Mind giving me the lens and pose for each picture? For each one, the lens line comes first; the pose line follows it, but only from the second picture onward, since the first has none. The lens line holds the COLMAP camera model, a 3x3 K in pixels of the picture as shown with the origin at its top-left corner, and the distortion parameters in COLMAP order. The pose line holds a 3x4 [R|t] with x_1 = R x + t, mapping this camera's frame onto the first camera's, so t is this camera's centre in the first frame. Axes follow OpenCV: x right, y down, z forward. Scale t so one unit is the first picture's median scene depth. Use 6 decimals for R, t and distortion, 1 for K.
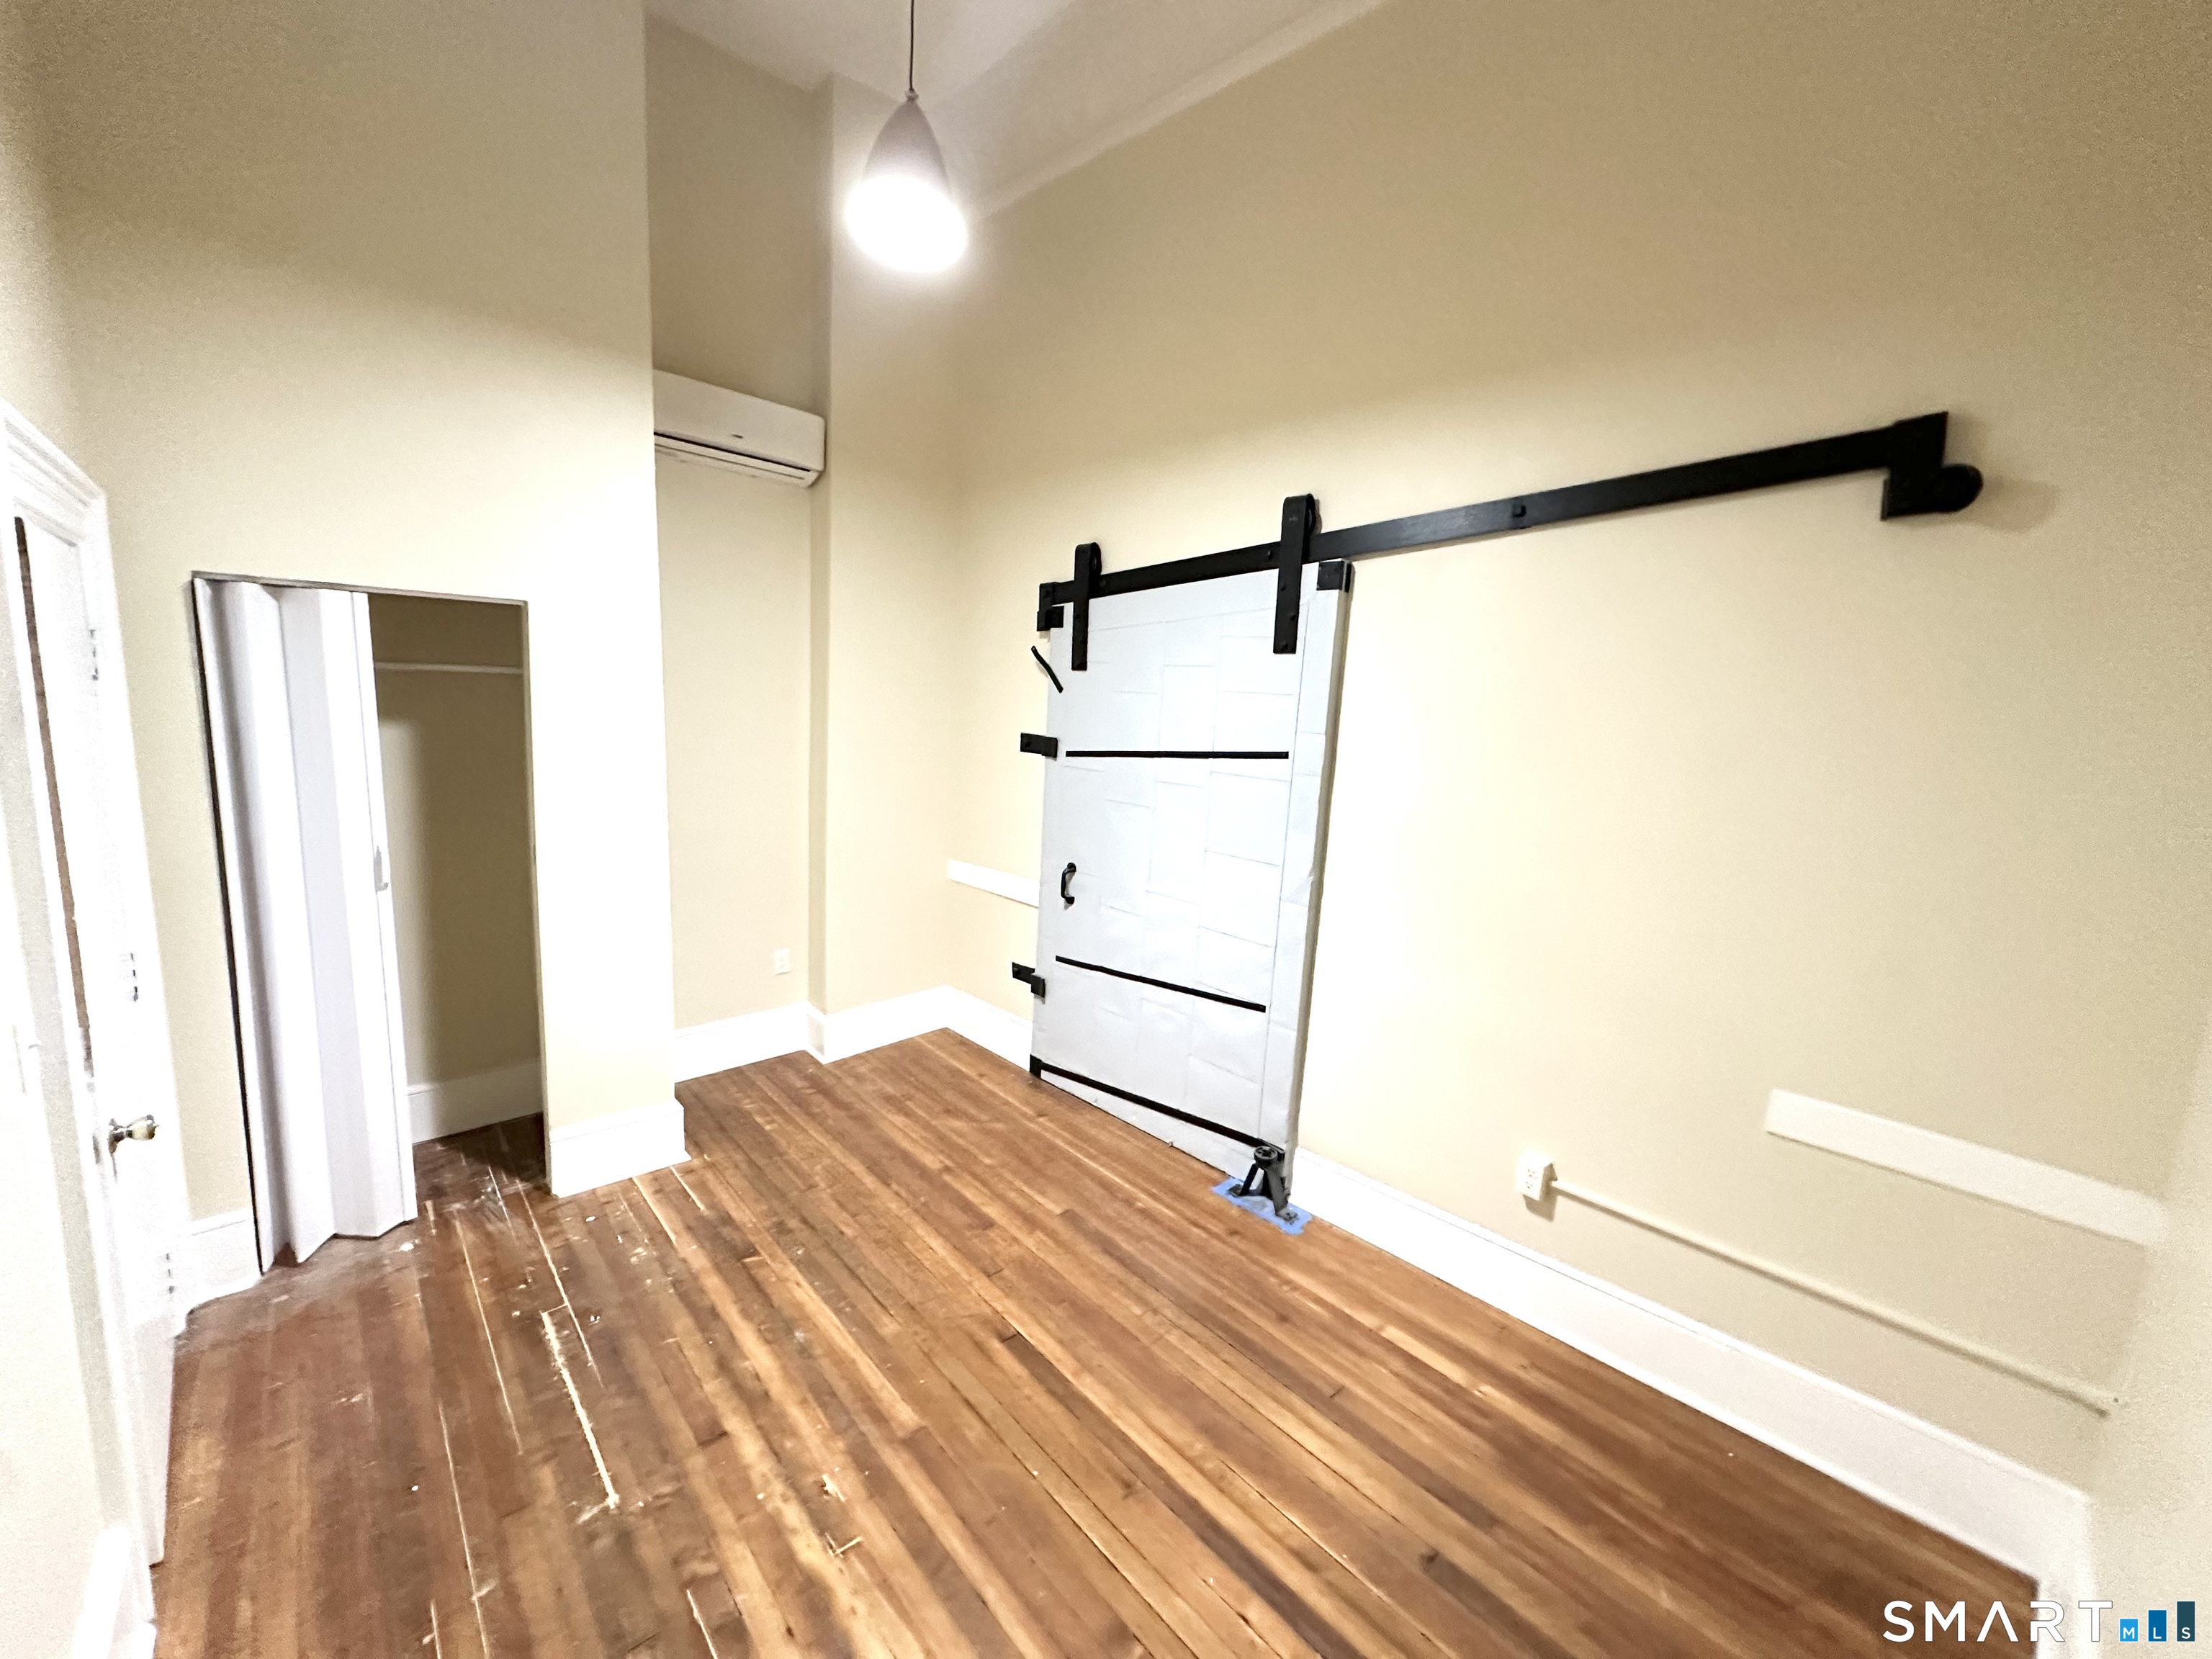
lens RADIAL K [[880.3, 0, 1107.3], [0, 880.3, 829.5], [0, 0, 1]] dist [-0.003570, 0.000056]
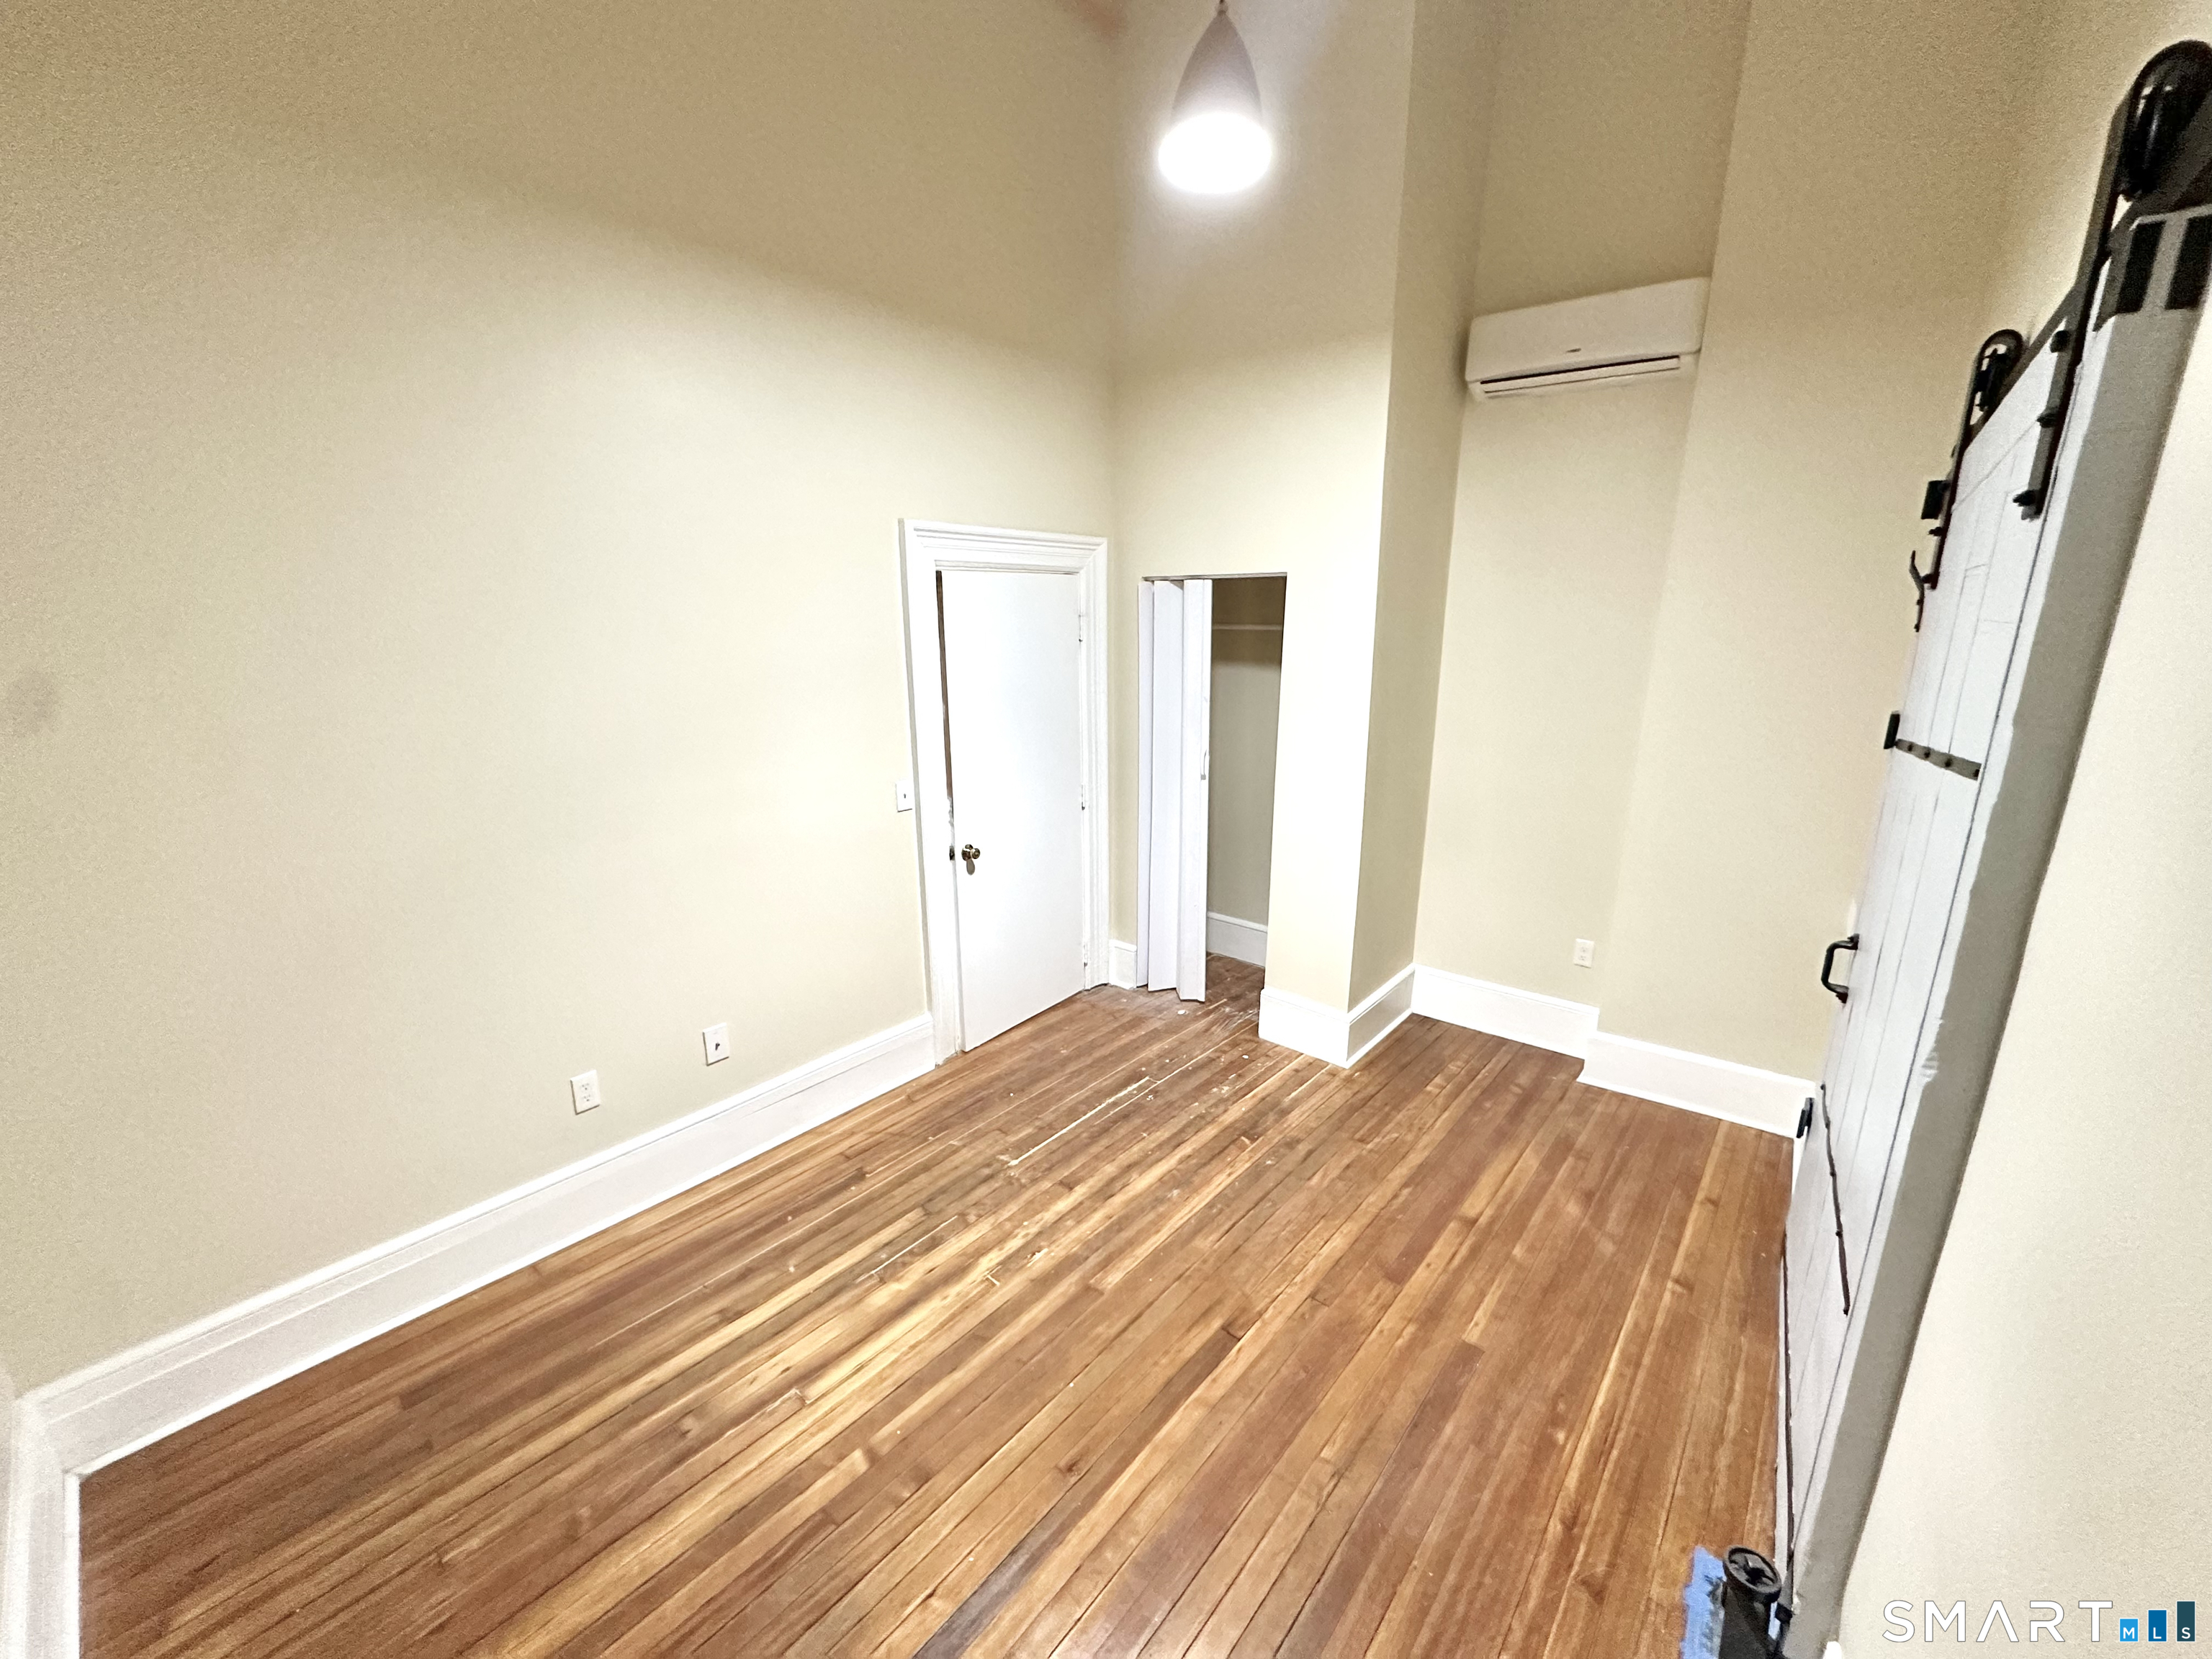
lens RADIAL K [[880.3, 0, 1100.2], [0, 880.3, 826.9], [0, 0, 1]] dist [-0.003570, 0.000056]
pose [[0.120575, 0.186521, -0.975024, 0.643824], [-0.145416, 0.974913, 0.168517, -0.079289], [0.981996, 0.121465, 0.144673, 0.625624]]
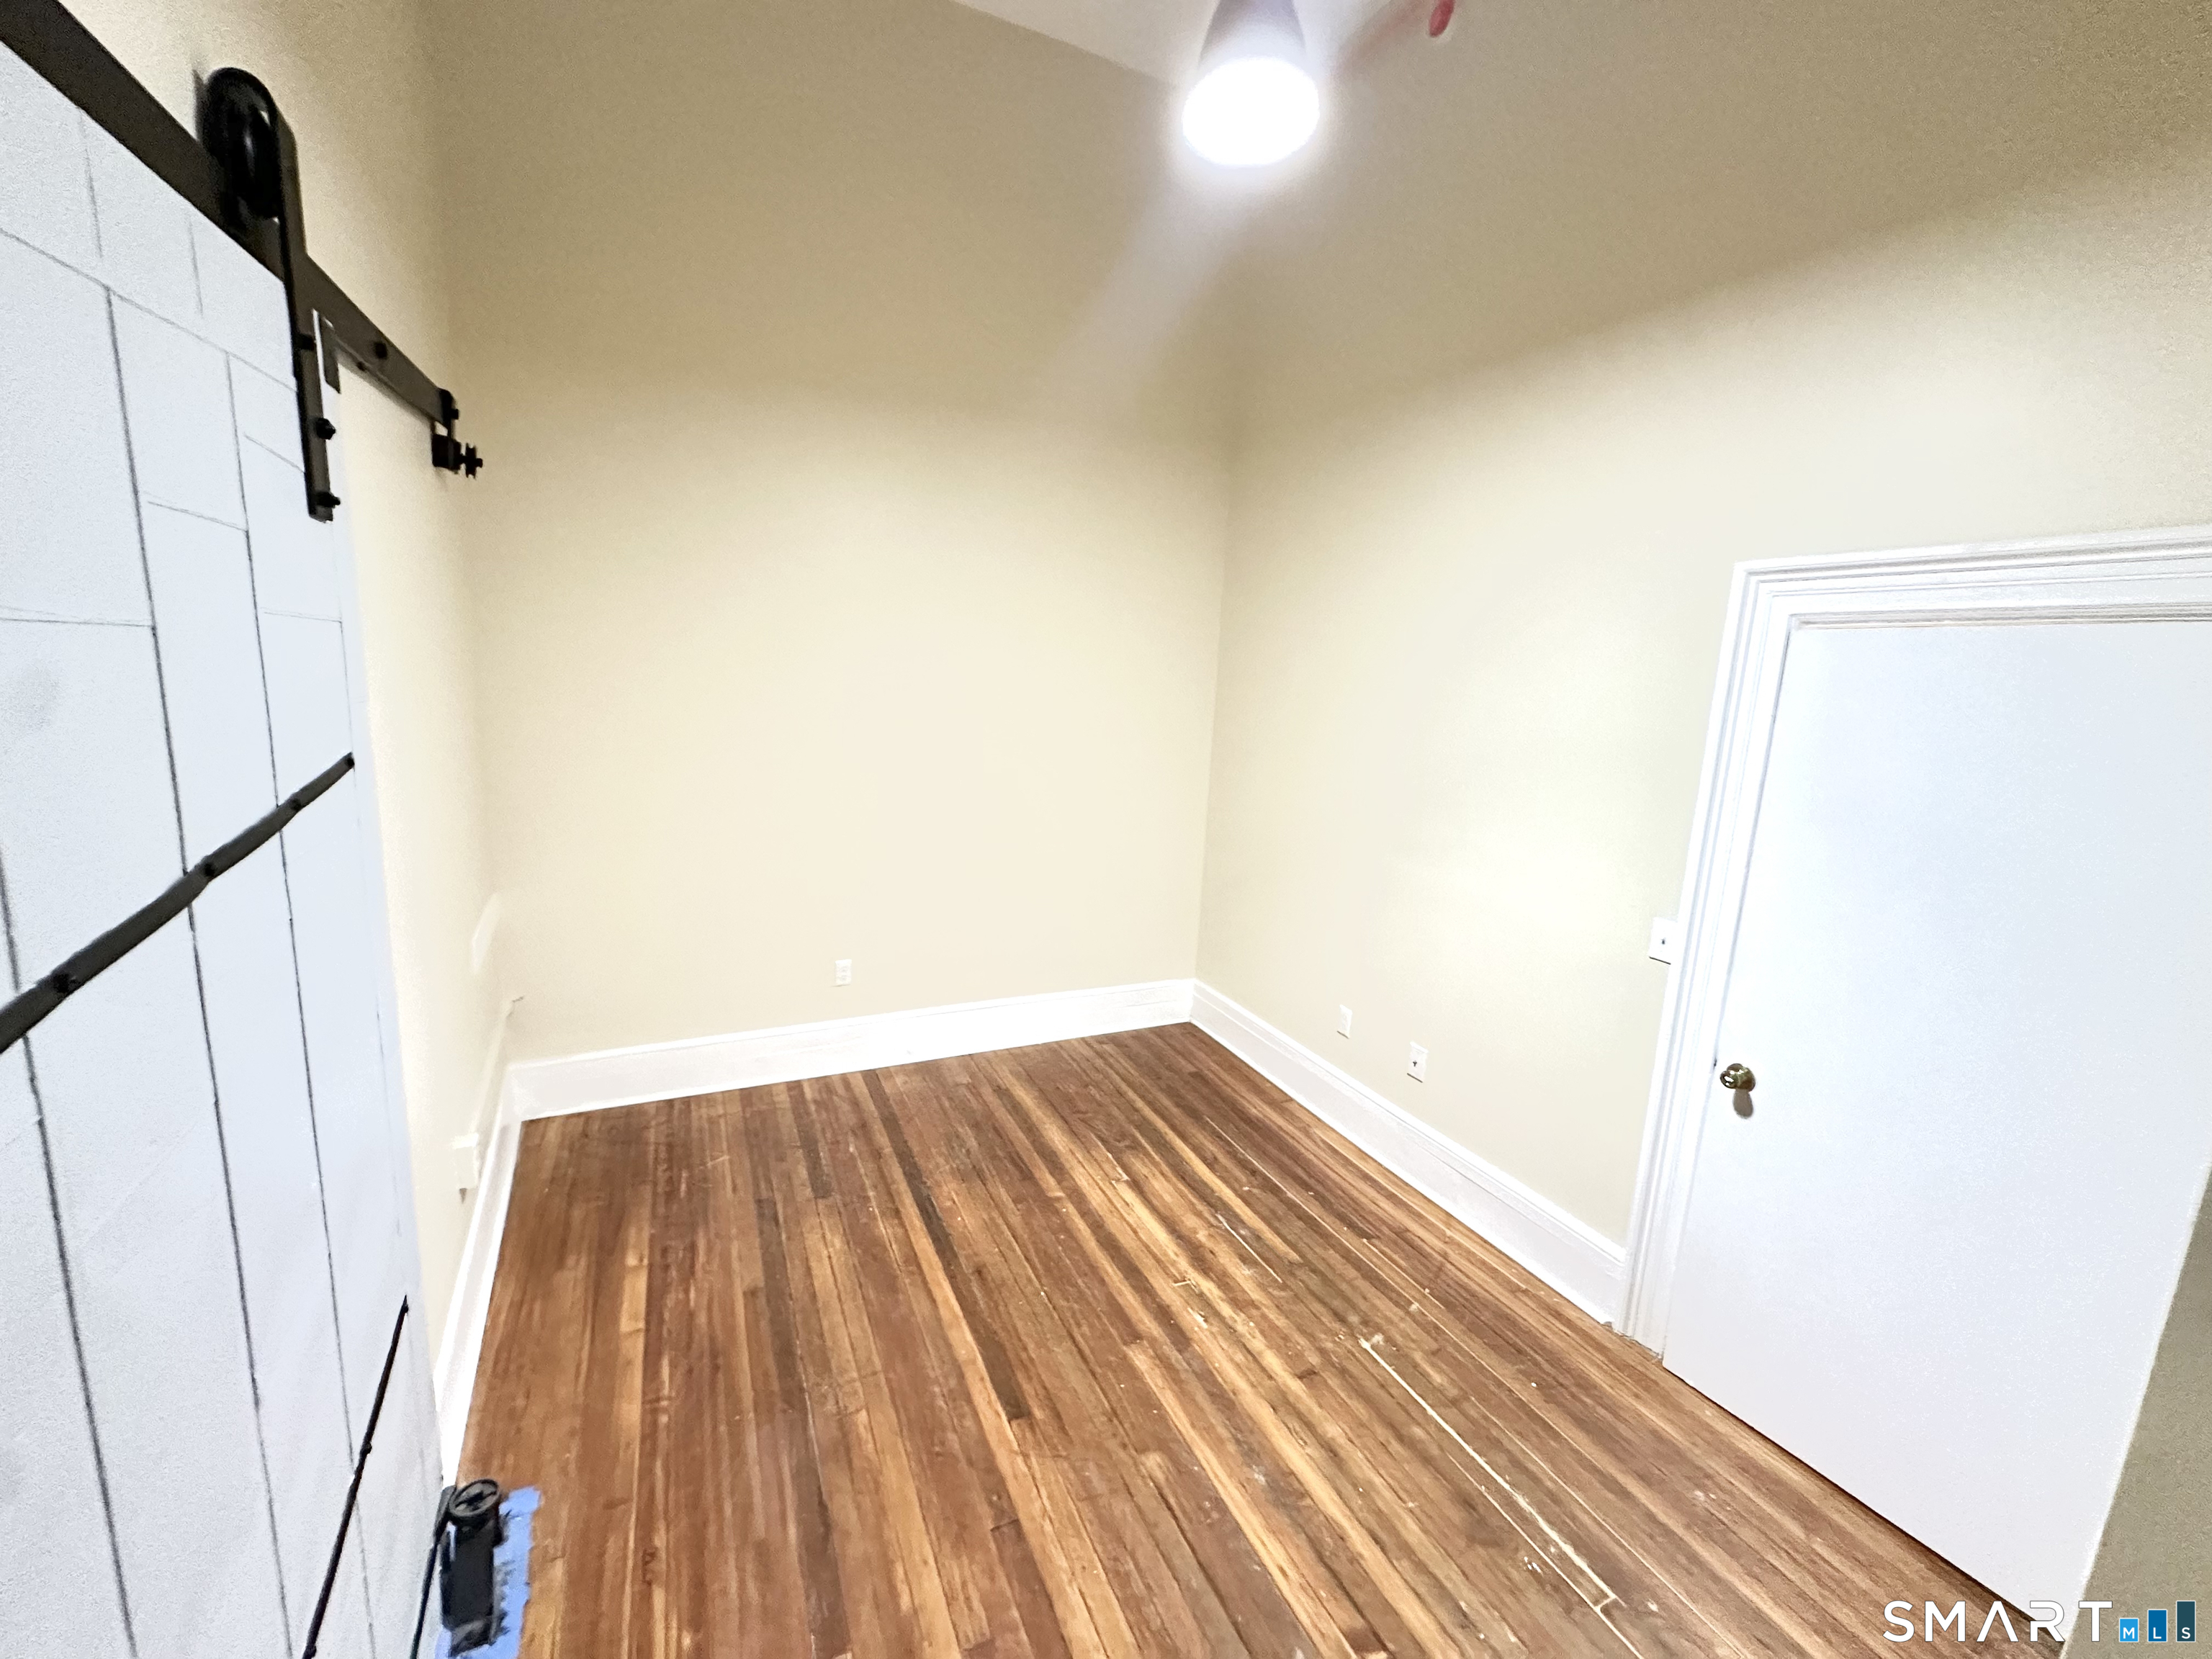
lens RADIAL K [[880.3, 0, 1114.5], [0, 880.3, 822.9], [0, 0, 1]] dist [-0.003570, 0.000056]
pose [[-0.954506, -0.145296, 0.260400, -0.321226], [-0.054312, 0.943362, 0.327290, -0.254059], [-0.293205, 0.298257, -0.908335, 1.497290]]
